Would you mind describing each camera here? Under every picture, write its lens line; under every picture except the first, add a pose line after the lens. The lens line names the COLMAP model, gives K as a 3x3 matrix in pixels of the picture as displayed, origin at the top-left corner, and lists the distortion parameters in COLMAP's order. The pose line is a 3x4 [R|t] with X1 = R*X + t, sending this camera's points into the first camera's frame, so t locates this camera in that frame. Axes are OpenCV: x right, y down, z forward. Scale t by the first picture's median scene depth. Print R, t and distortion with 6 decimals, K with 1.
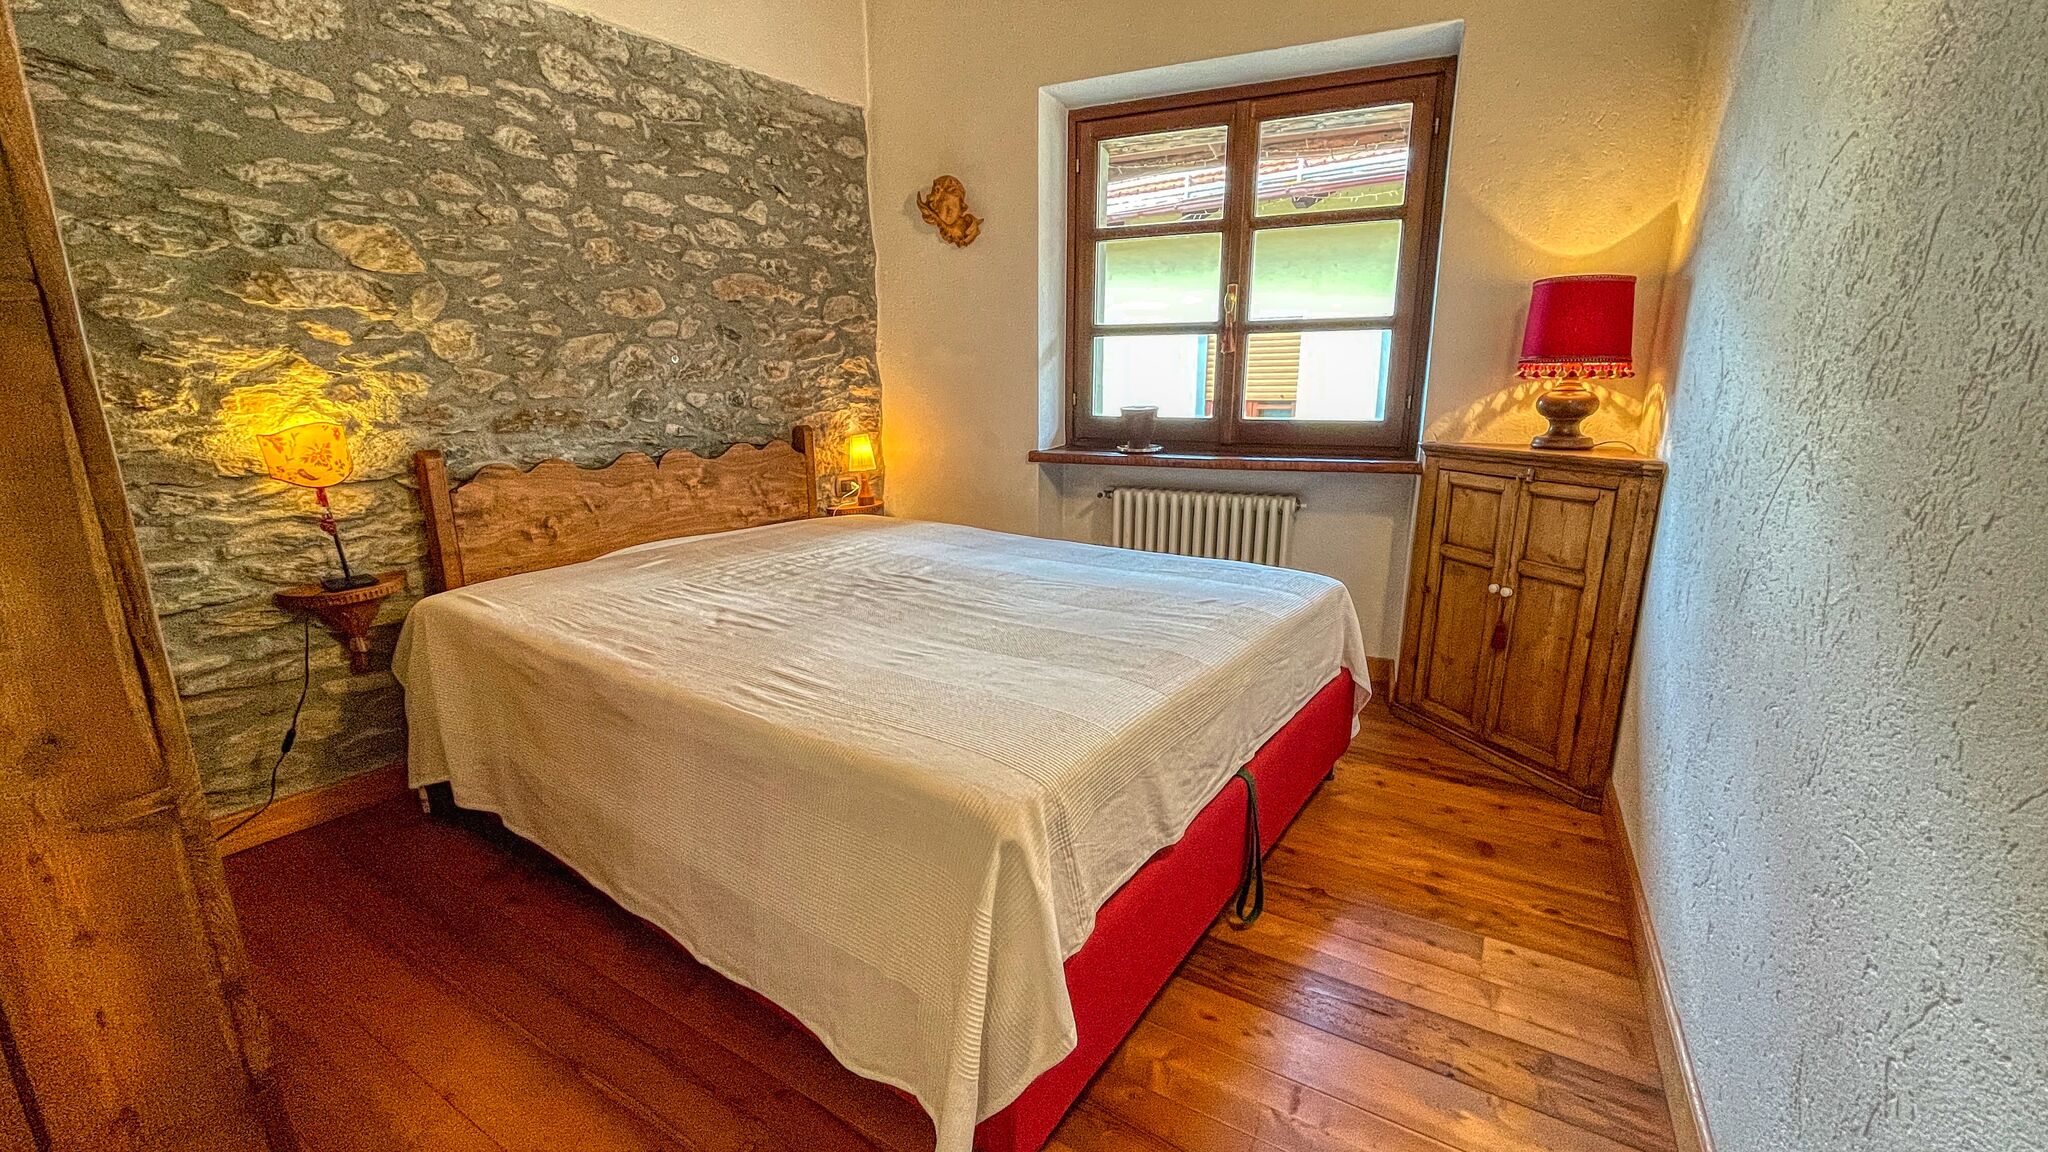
lens RADIAL K [[831.7, 0, 1033.0], [0, 831.7, 576.0], [0, 0, 1]] dist [0.001764, 0.001071]
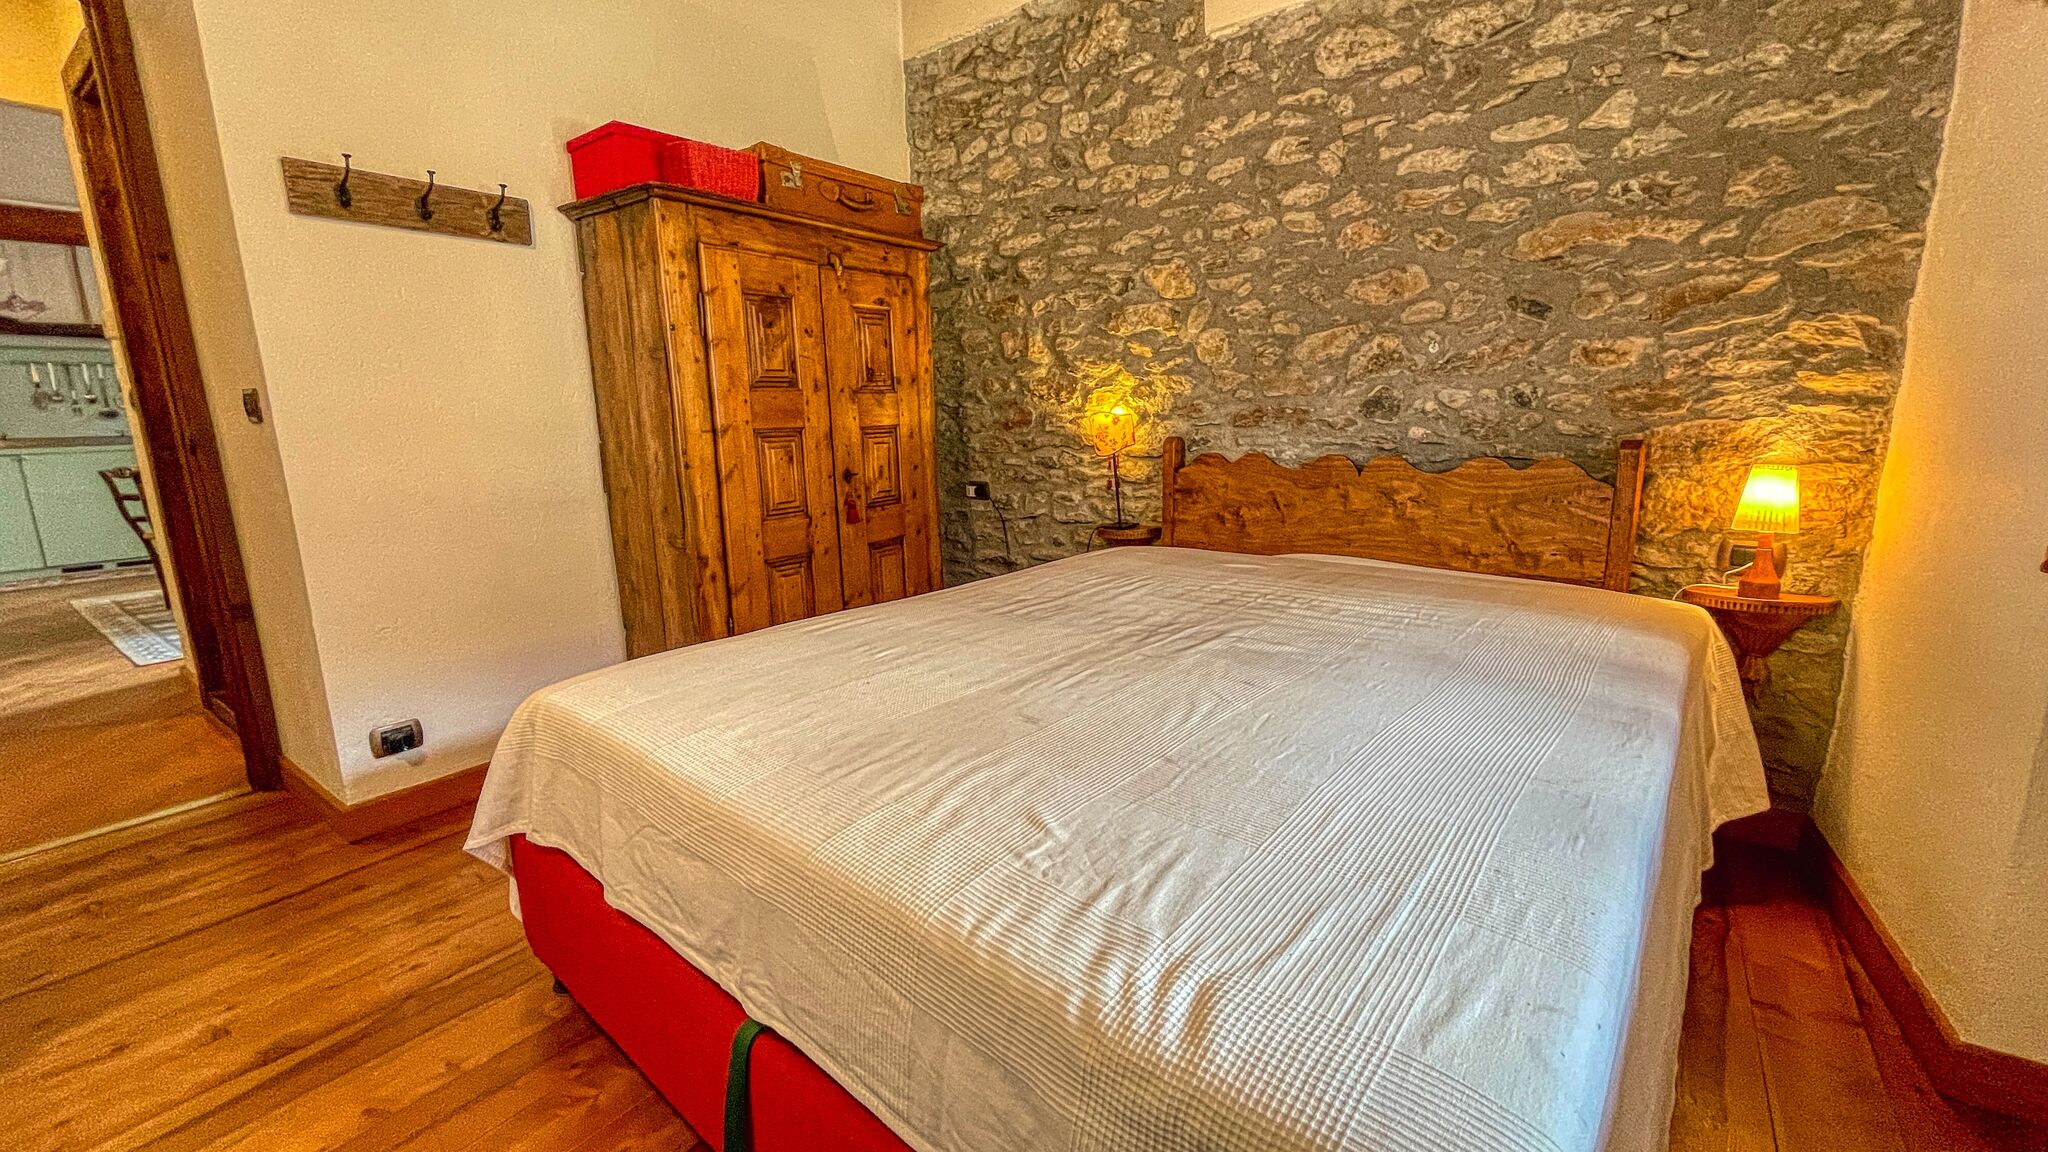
lens RADIAL K [[831.7, 0, 1025.4], [0, 831.7, 574.0], [0, 0, 1]] dist [0.001764, 0.001071]
pose [[-0.094090, 0.197994, -0.975677, 0.512397], [-0.217977, 0.952149, 0.214240, -0.158565], [0.971408, 0.232833, -0.046429, 0.808788]]
